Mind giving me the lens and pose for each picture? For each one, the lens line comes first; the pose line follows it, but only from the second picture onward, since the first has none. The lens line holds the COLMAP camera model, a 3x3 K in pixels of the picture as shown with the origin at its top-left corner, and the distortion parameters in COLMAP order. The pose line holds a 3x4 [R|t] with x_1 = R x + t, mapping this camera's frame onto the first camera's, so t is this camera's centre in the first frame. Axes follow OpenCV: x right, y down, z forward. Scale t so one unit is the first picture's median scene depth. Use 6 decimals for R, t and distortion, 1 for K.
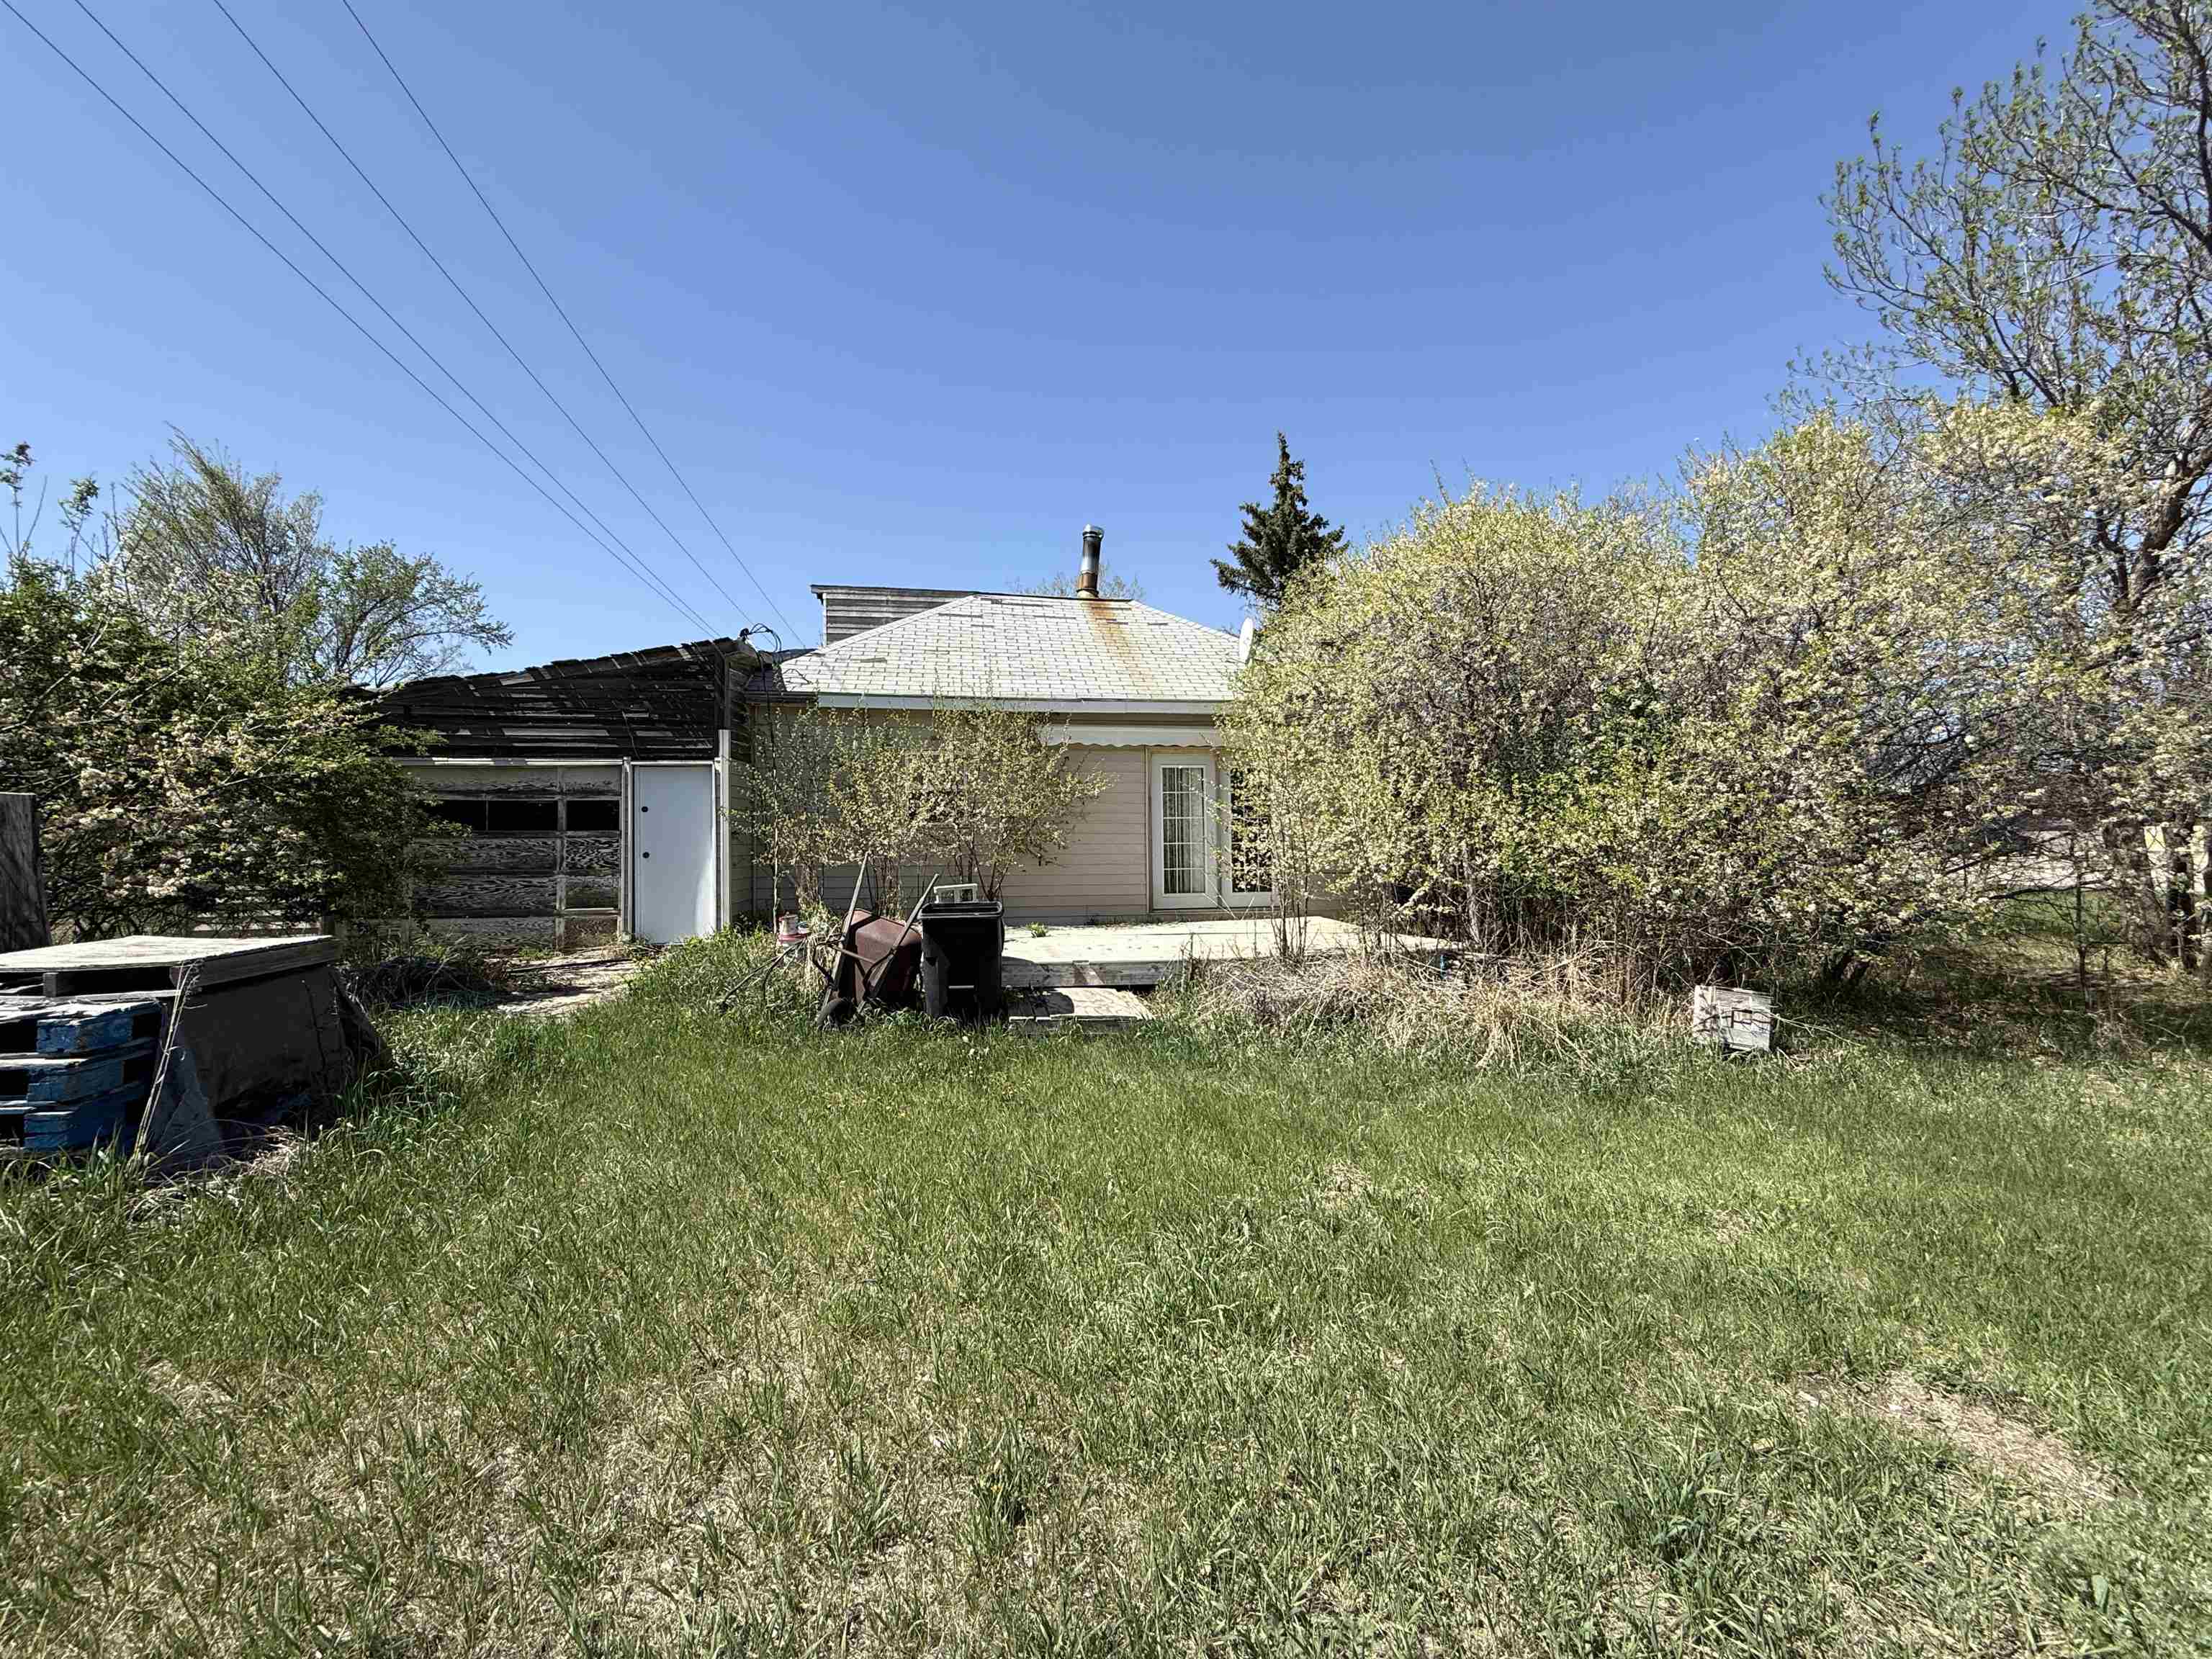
lens RADIAL K [[890.3, 0, 1063.0], [0, 890.3, 828.7], [0, 0, 1]] dist [0.144876, 0.000025]
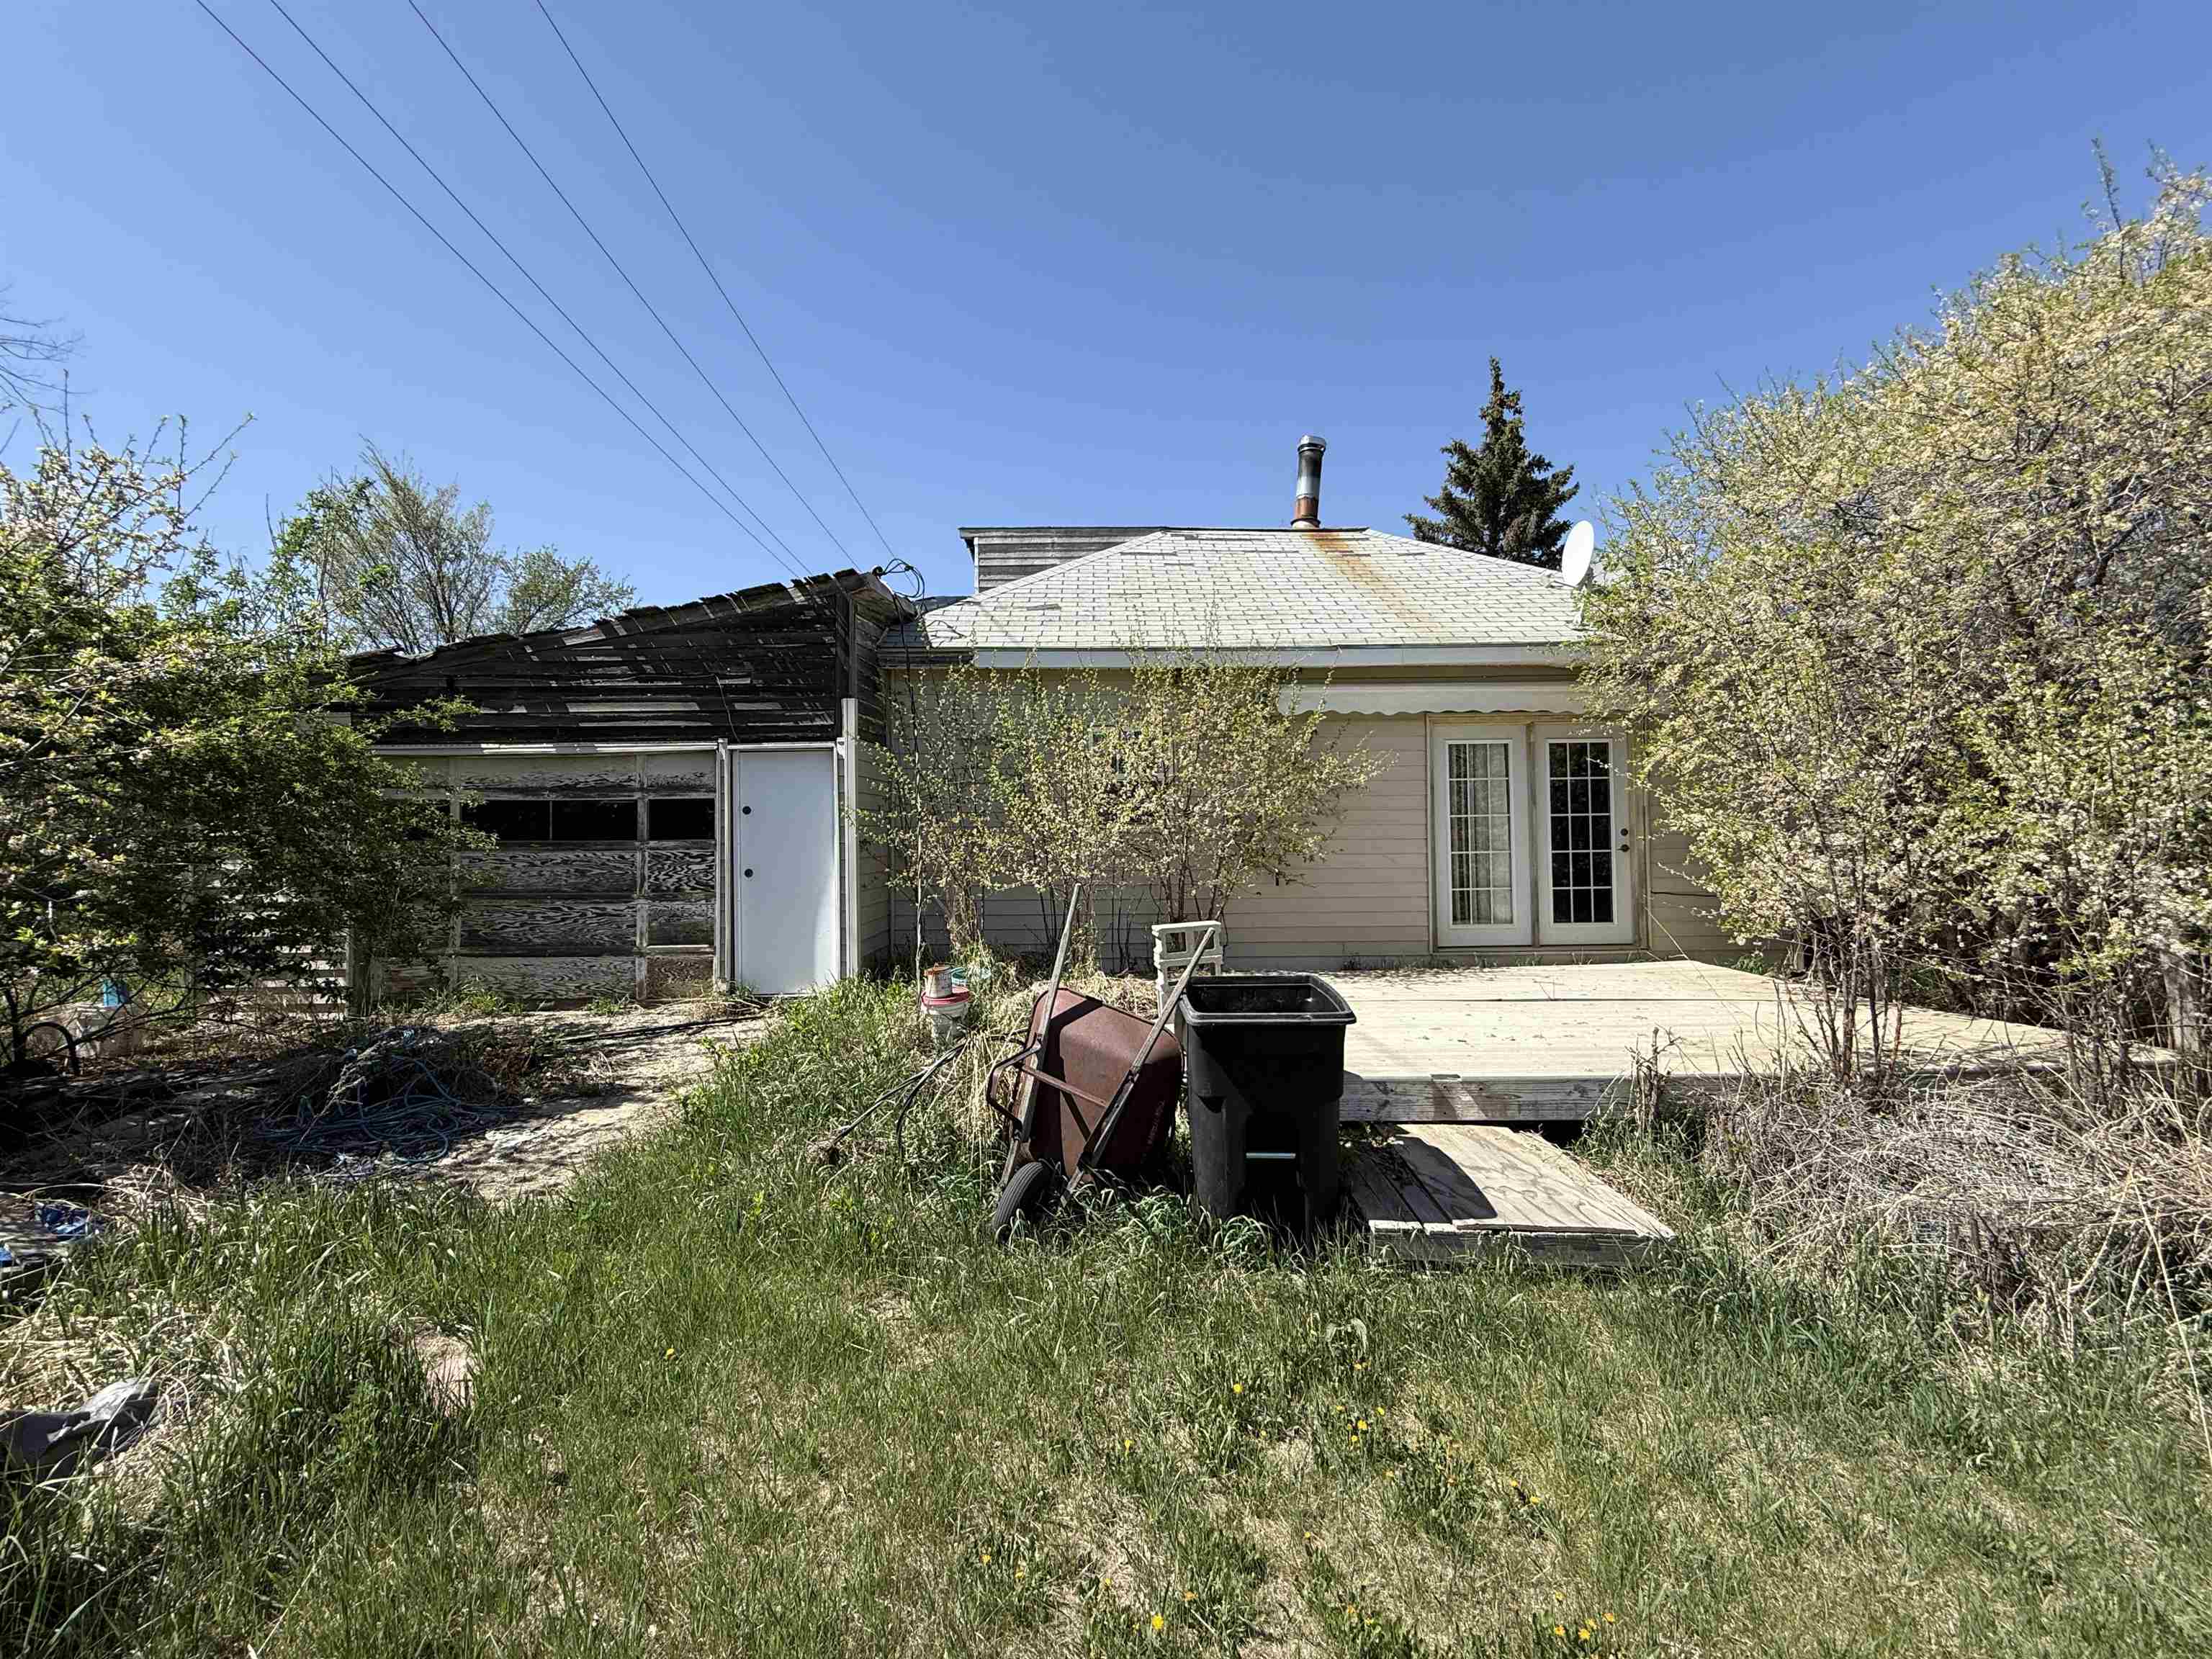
lens RADIAL K [[885.9, 0, 1106.0], [0, 885.9, 829.5], [0, 0, 1]] dist [0.139690, -0.000080]
pose [[0.994816, -0.006259, -0.101494, -0.097320], [0.006613, 0.999973, 0.003148, -0.006195], [0.101472, -0.003803, 0.994831, 0.307736]]
